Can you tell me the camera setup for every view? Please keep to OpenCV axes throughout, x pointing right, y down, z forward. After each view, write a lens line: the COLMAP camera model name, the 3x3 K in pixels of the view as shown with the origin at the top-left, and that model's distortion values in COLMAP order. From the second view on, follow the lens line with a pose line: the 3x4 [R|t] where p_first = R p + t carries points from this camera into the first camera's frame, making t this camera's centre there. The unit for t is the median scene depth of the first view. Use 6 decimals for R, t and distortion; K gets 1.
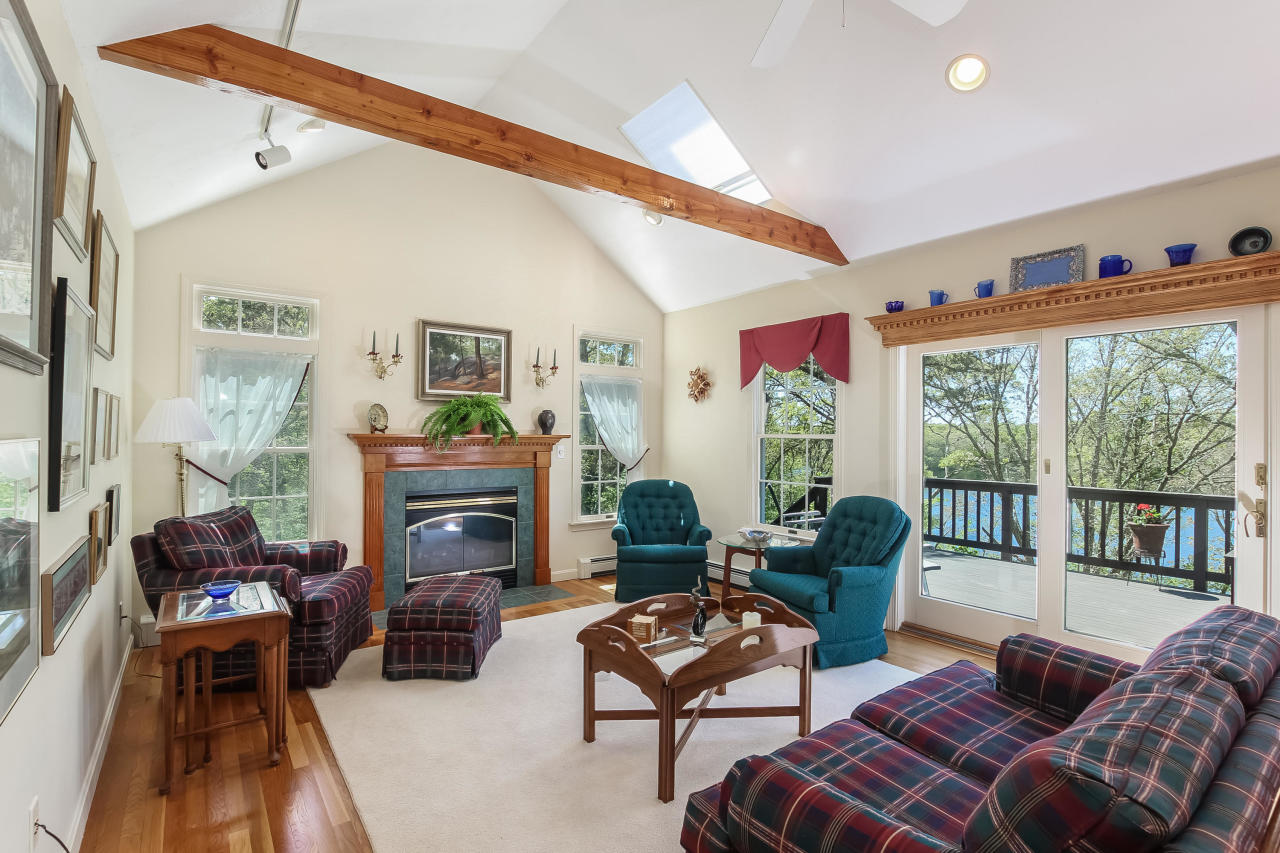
lens RADIAL K [[600.5, 0, 639.0], [0, 600.5, 429.5], [0, 0, 1]] dist [-0.017572, 0.000665]
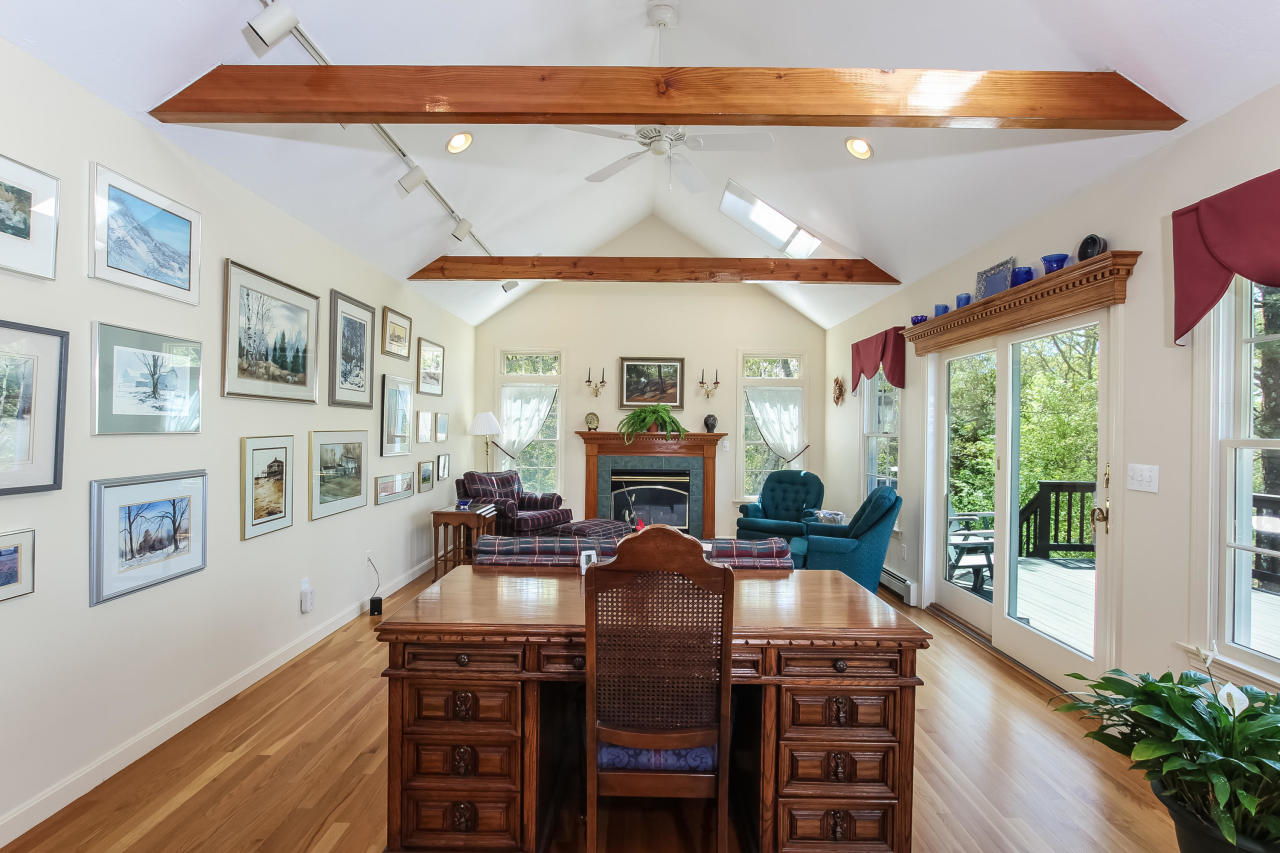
lens RADIAL K [[592.1, 0, 636.6], [0, 592.1, 431.8], [0, 0, 1]] dist [-0.013027, -0.000200]
pose [[0.795709, 0.004166, -0.605665, 0.572688], [-0.002001, 0.999989, 0.004250, 0.001173], [0.605676, -0.002169, 0.795708, -0.175535]]
